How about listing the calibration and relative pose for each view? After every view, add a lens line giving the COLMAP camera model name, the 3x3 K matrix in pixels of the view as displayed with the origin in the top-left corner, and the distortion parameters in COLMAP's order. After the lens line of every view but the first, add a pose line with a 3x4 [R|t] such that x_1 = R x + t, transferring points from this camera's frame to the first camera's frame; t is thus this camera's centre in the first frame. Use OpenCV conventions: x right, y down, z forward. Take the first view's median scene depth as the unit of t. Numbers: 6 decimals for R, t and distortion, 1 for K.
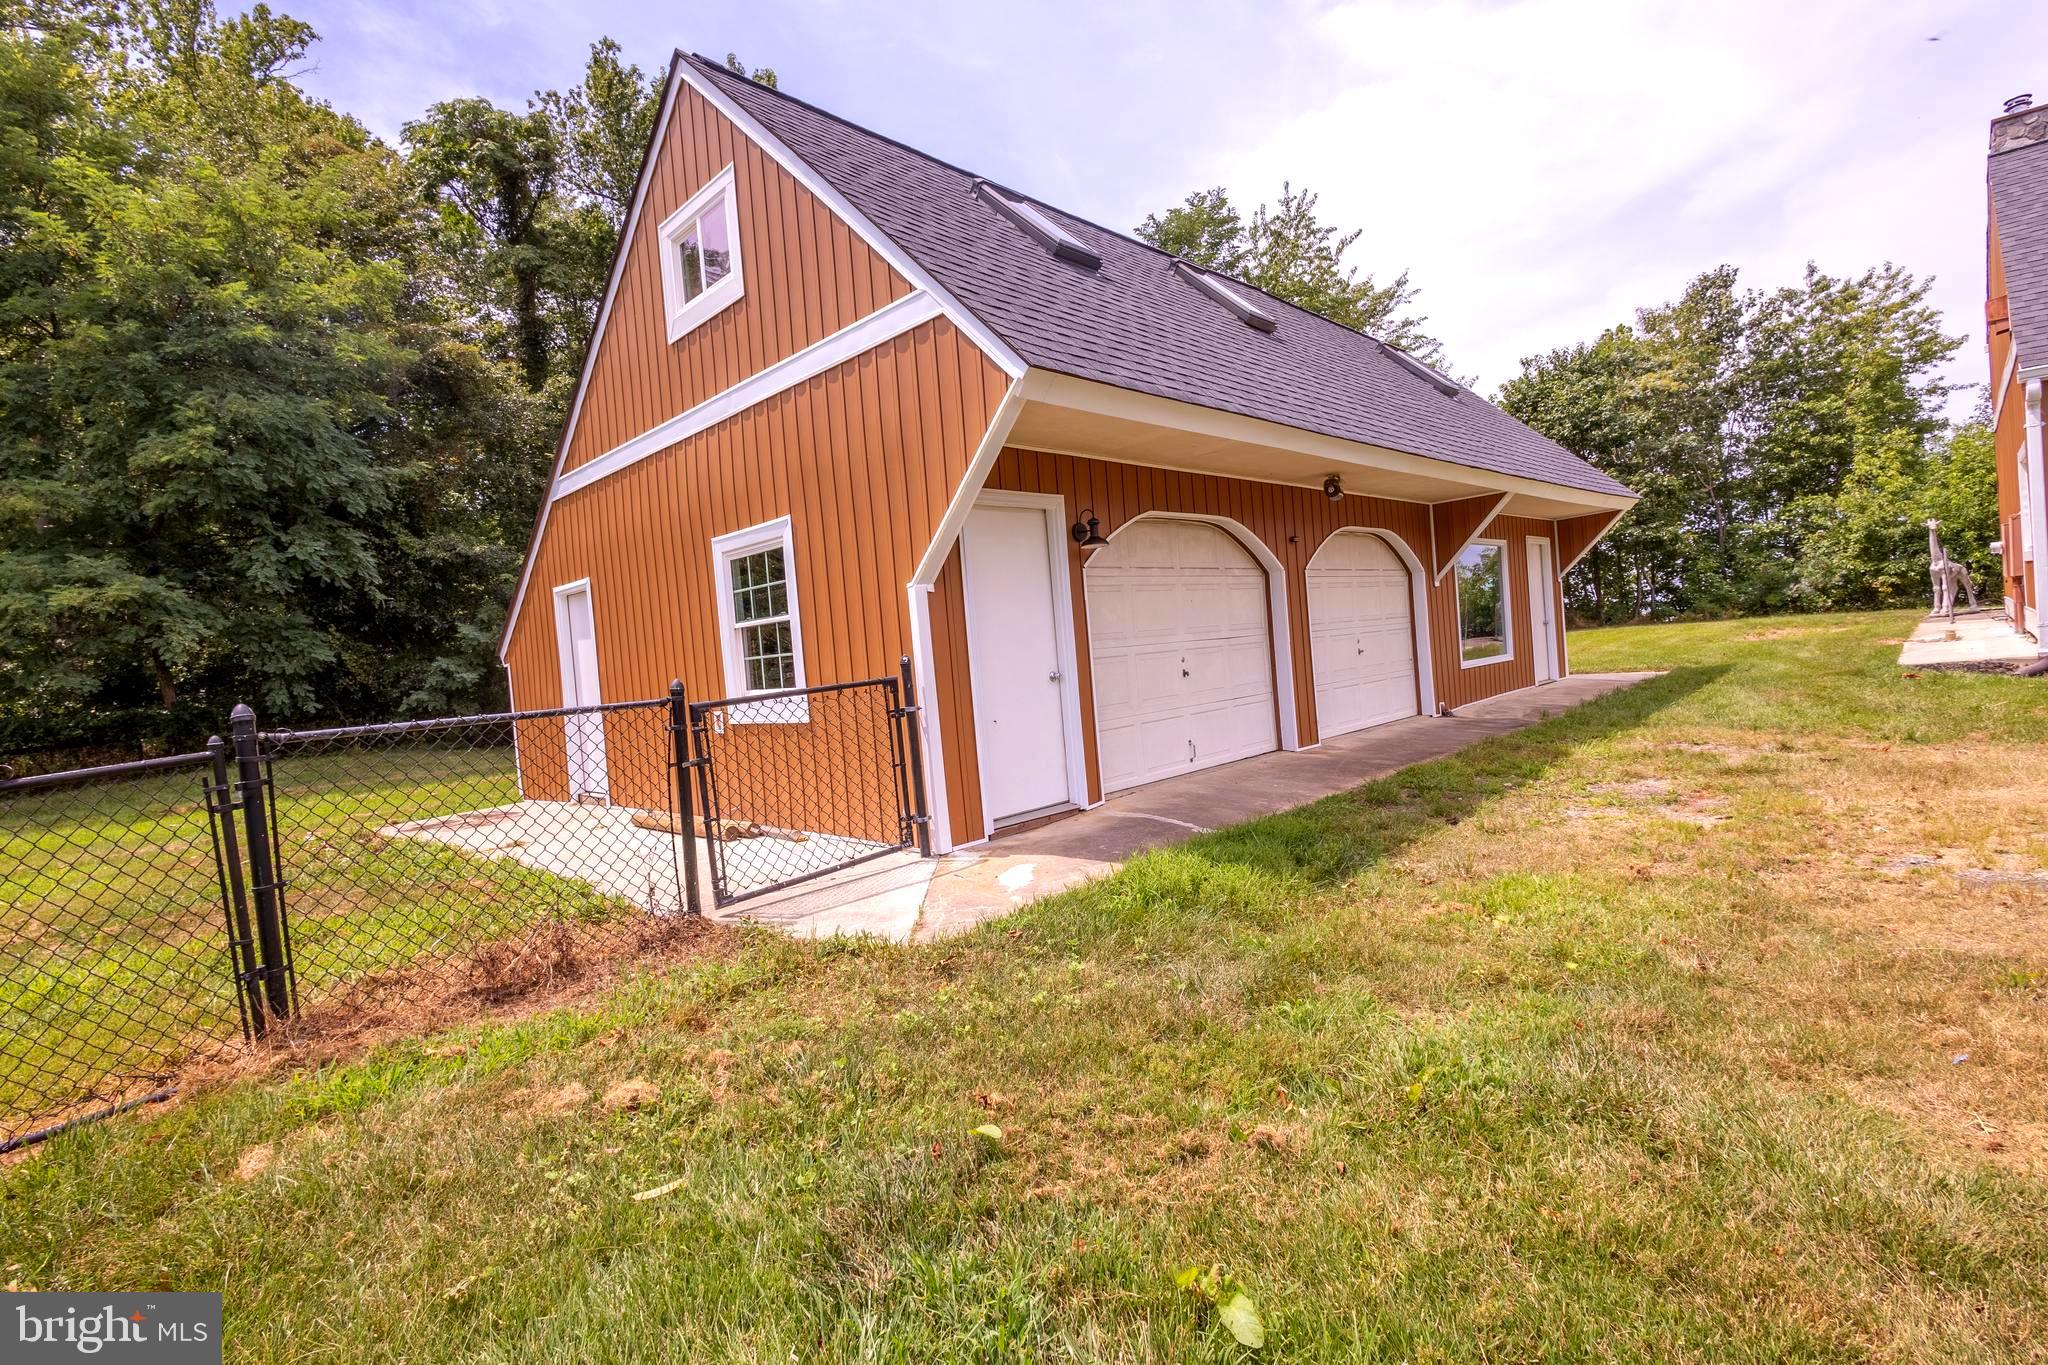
lens RADIAL K [[935.2, 0, 1045.6], [0, 935.2, 670.9], [0, 0, 1]] dist [0.008266, -0.001142]
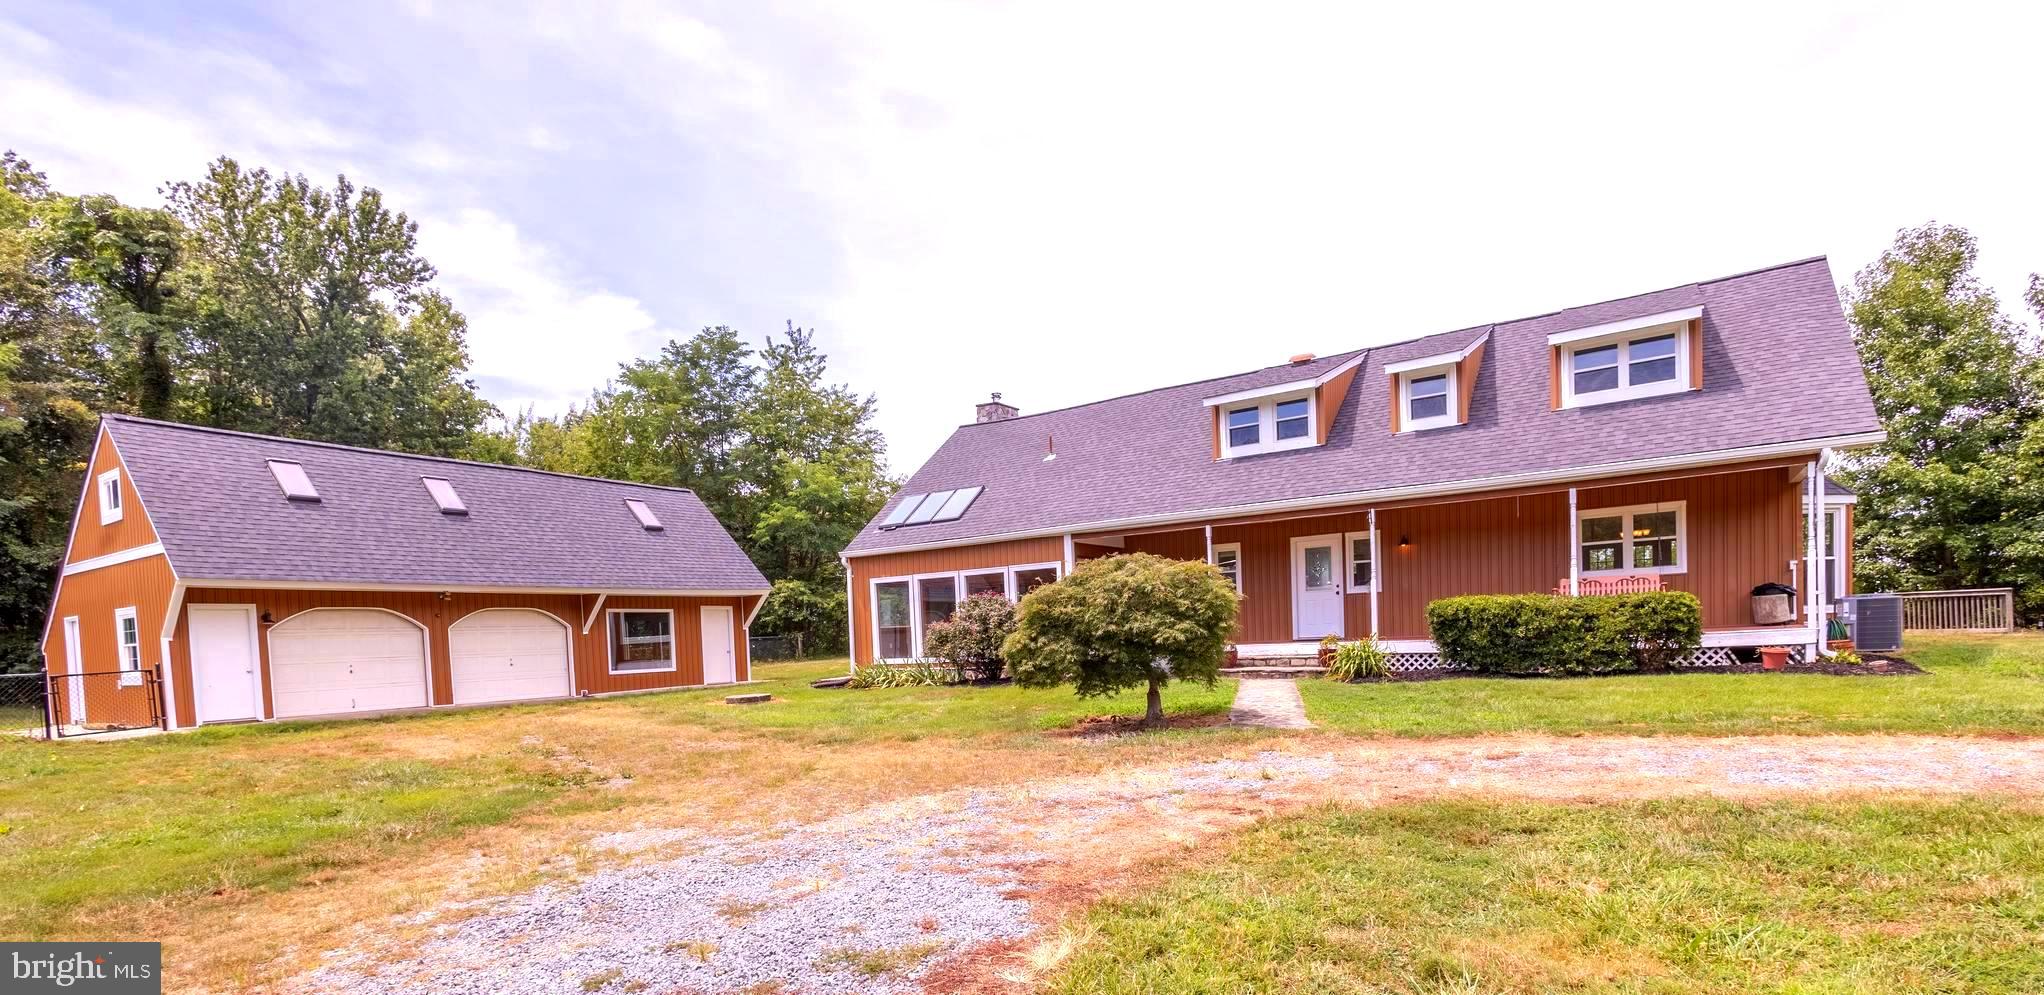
lens RADIAL K [[934.9, 0, 1020.3], [0, 934.9, 671.3], [0, 0, 1]] dist [0.009619, -0.001753]
pose [[0.981465, 0.039151, 0.187601, 1.571466], [-0.040343, 0.999183, 0.002541, -0.083446], [-0.187349, -0.010063, 0.982242, -1.942736]]
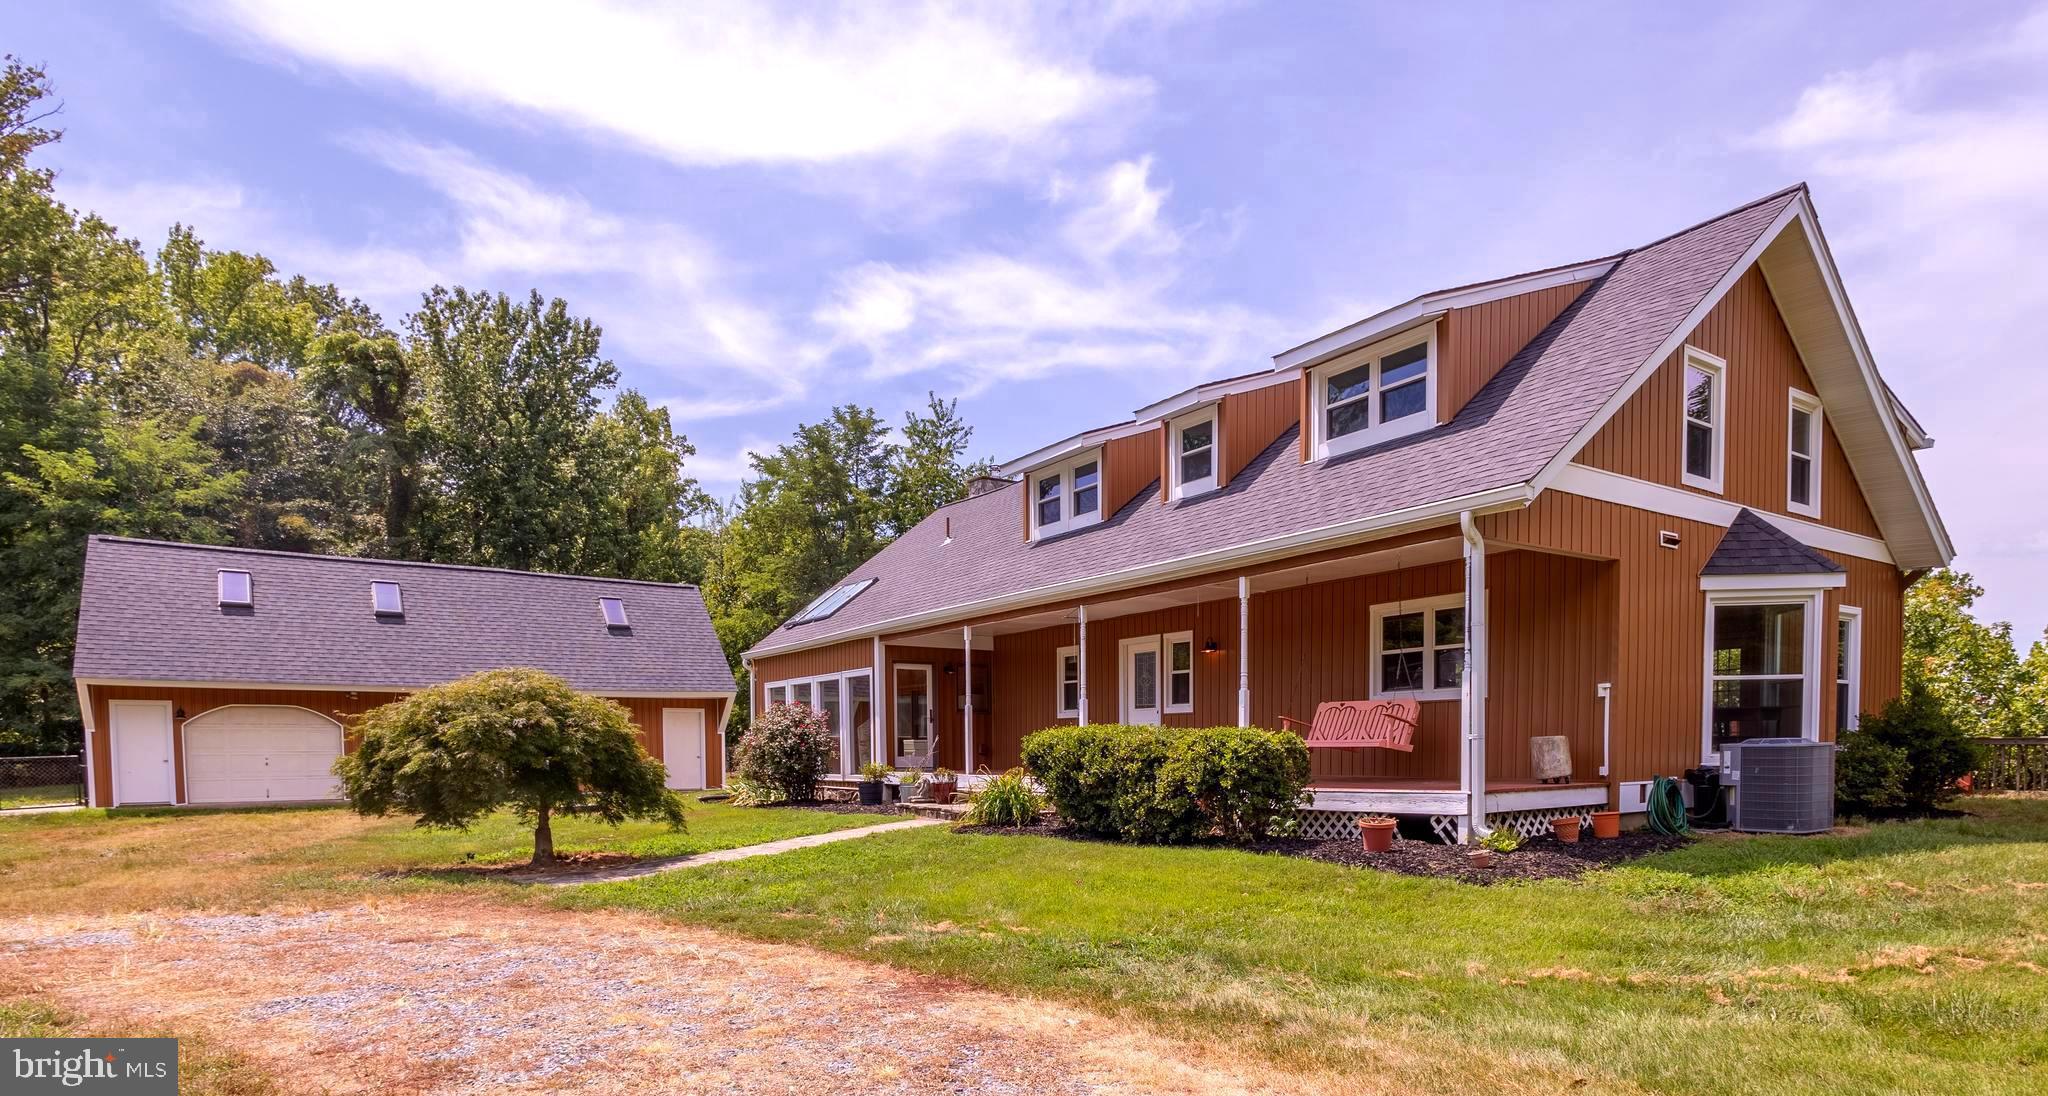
lens RADIAL K [[1077.4, 0, 1075.5], [0, 1077.4, 793.2], [0, 0, 1]] dist [0.008094, 0.000856]
pose [[0.982139, 0.086823, -0.166925, 3.280799], [-0.081482, 0.995927, 0.038595, -0.246527], [0.169596, -0.024304, 0.985214, -1.844253]]
